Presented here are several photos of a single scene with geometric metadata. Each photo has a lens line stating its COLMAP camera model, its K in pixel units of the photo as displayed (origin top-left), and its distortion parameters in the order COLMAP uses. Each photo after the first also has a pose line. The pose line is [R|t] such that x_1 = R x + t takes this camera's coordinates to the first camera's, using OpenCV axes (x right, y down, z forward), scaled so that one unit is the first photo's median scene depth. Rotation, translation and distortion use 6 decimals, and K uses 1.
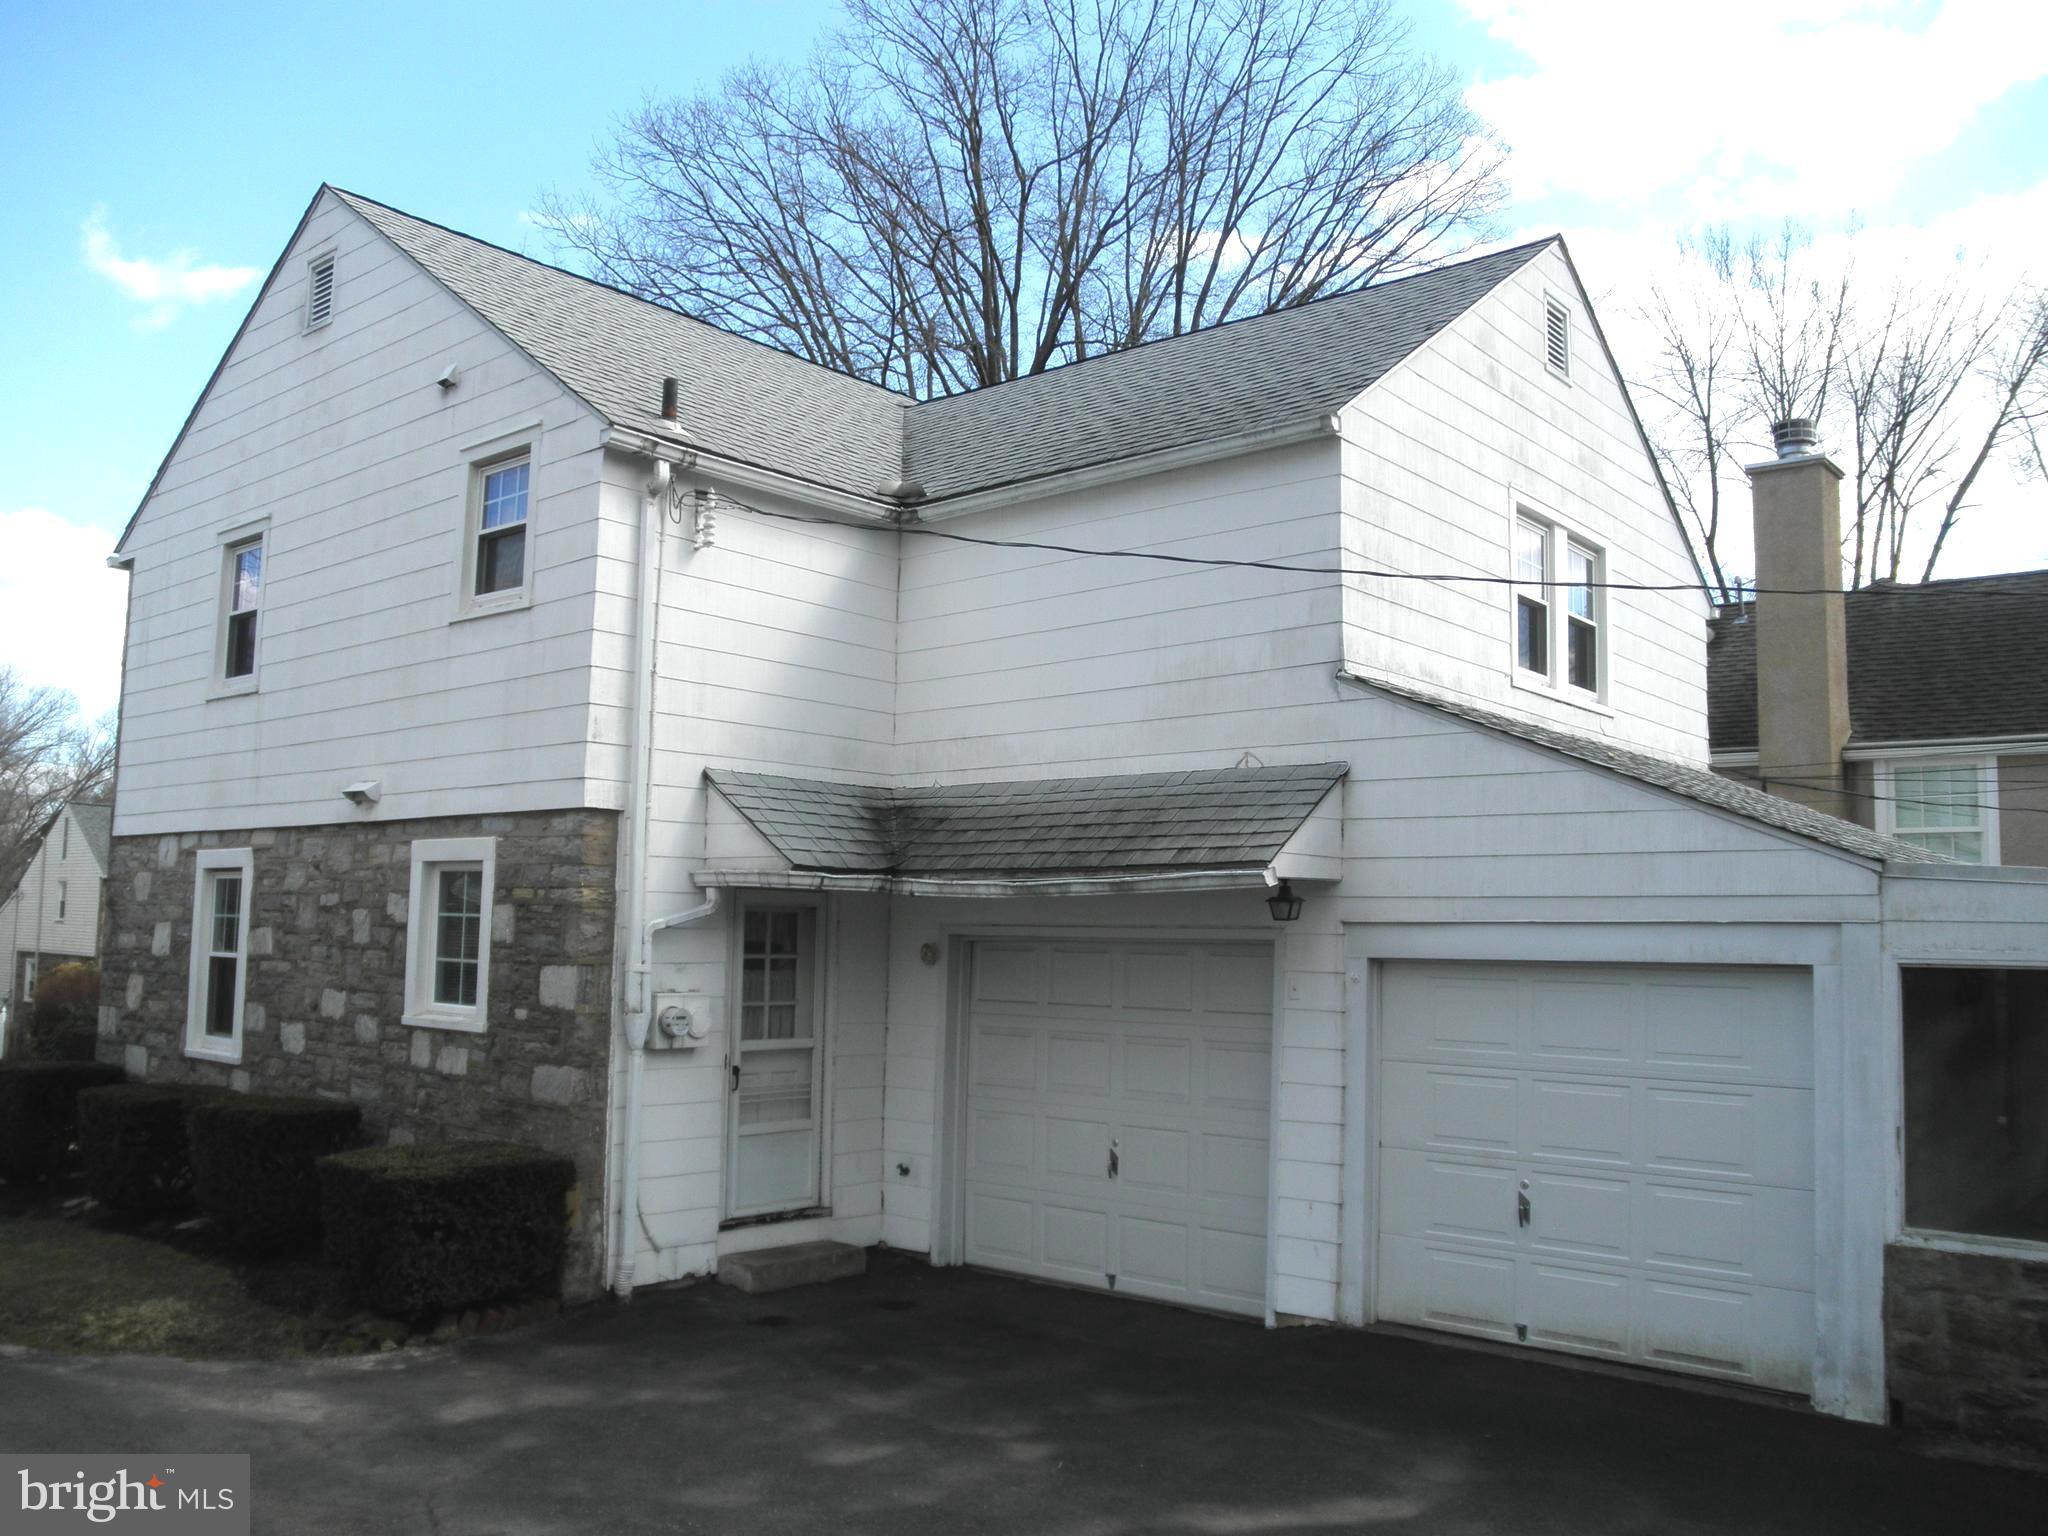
lens RADIAL K [[1685.8, 0, 1025.5], [0, 1685.8, 772.1], [0, 0, 1]] dist [-0.124148, 0.101599]
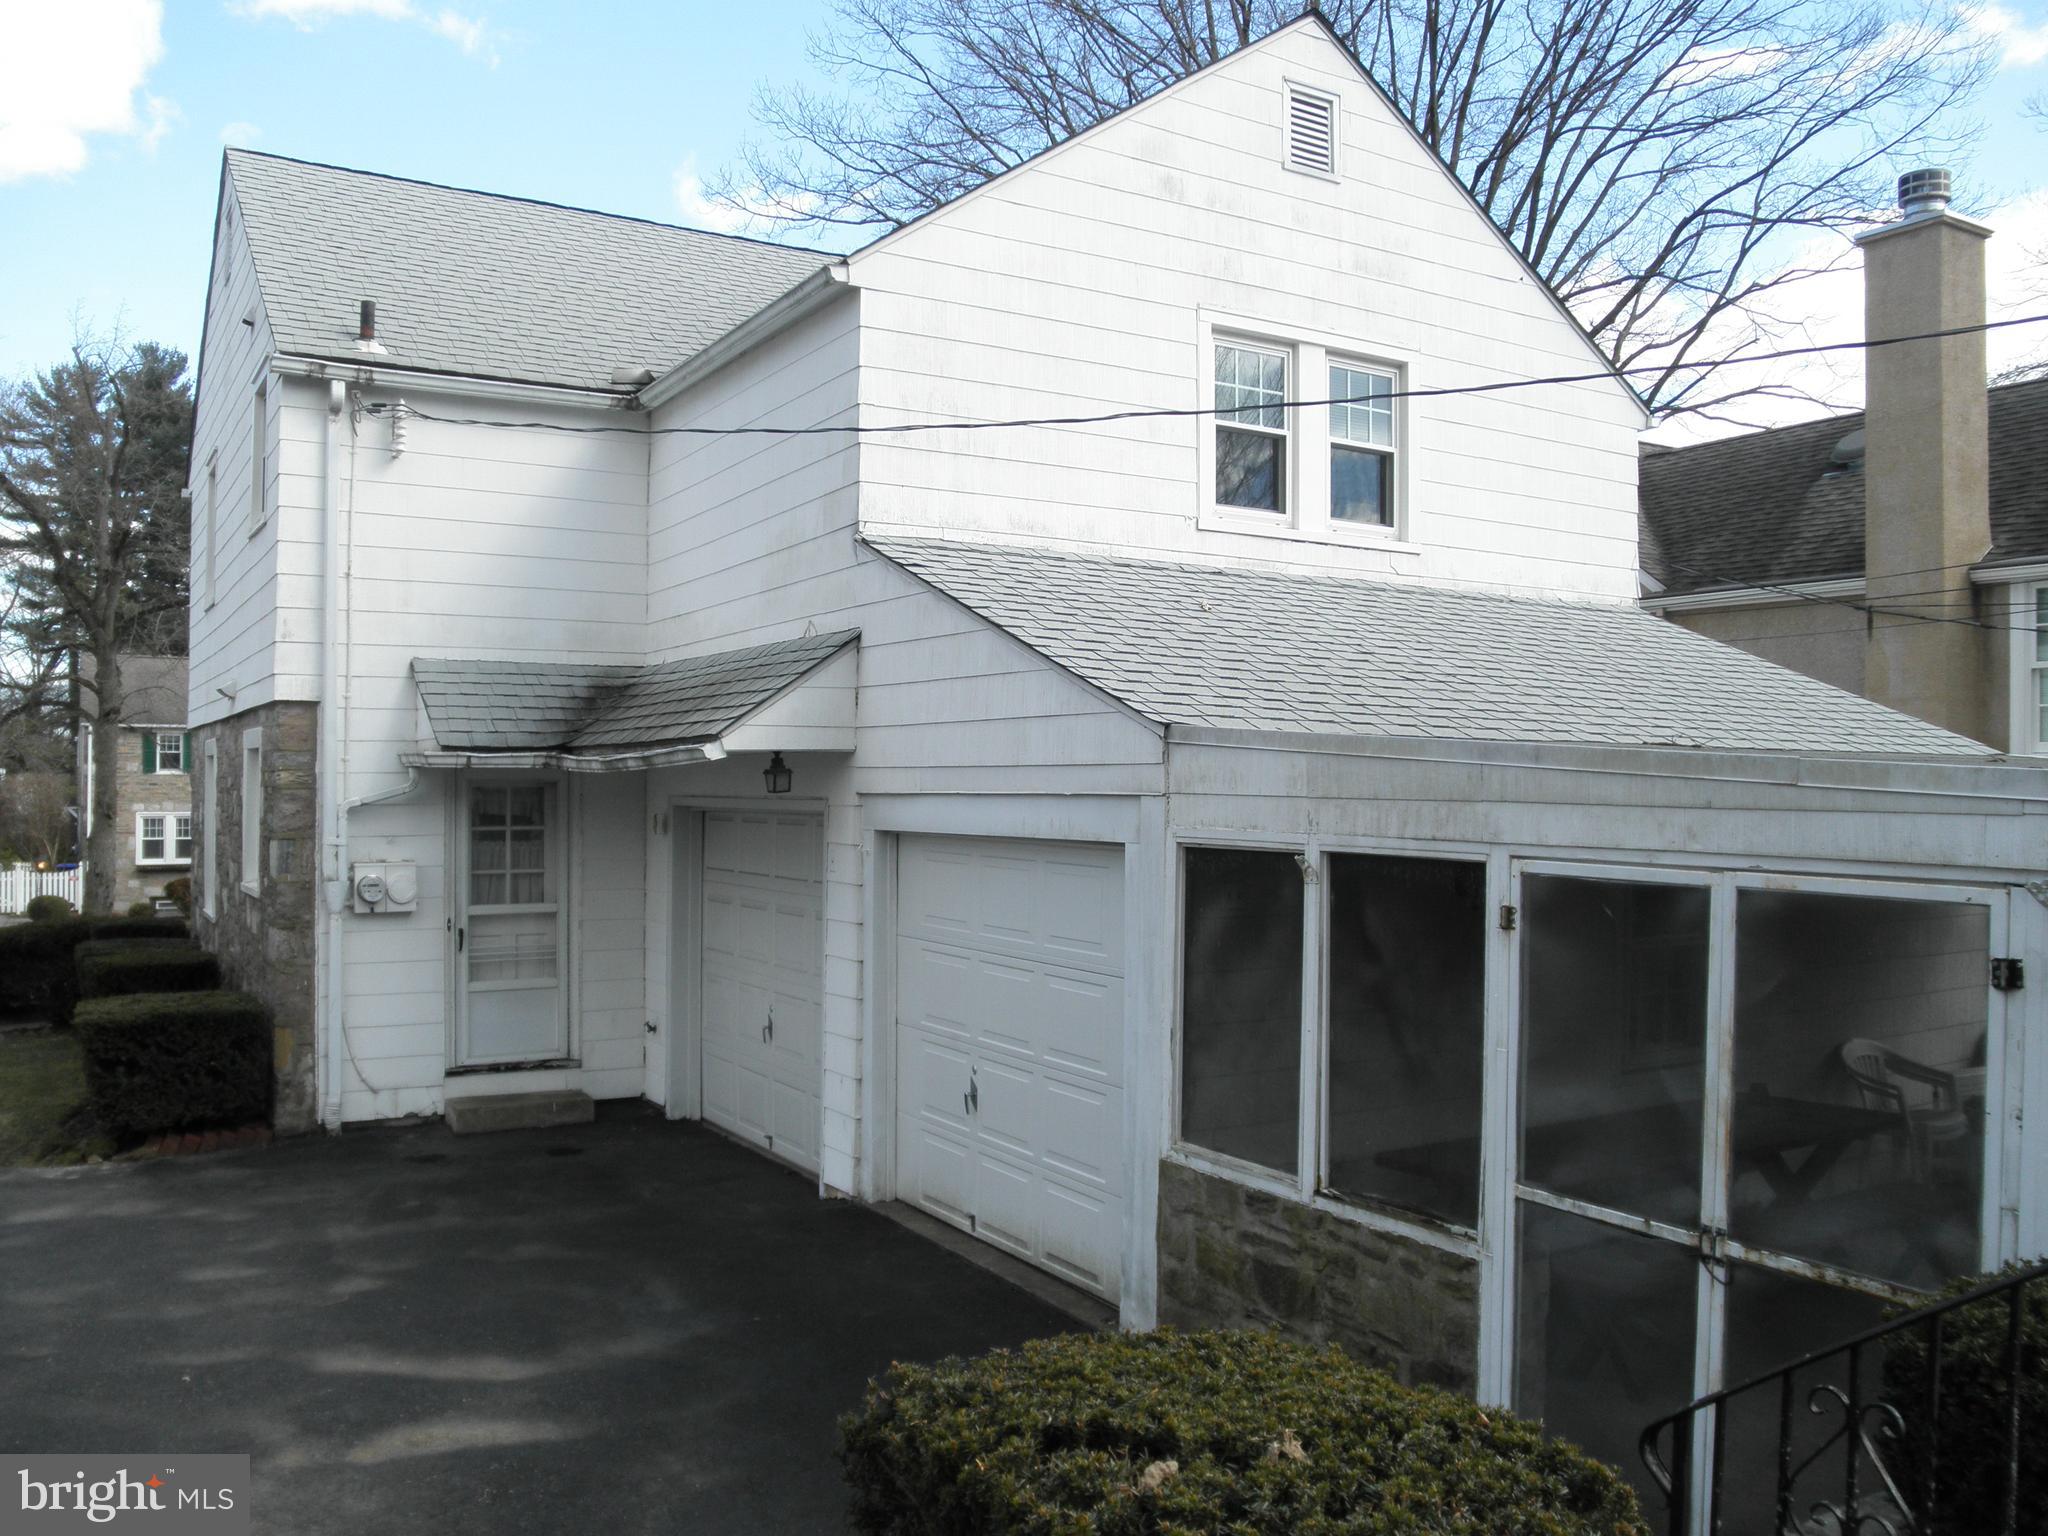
lens RADIAL K [[1685.8, 0, 1043.7], [0, 1685.8, 778.1], [0, 0, 1]] dist [-0.124148, 0.101599]
pose [[0.947728, -0.016113, -0.318672, 0.569677], [0.044609, 0.995607, 0.082325, 0.004854], [0.315946, -0.092238, 0.944283, 0.107116]]
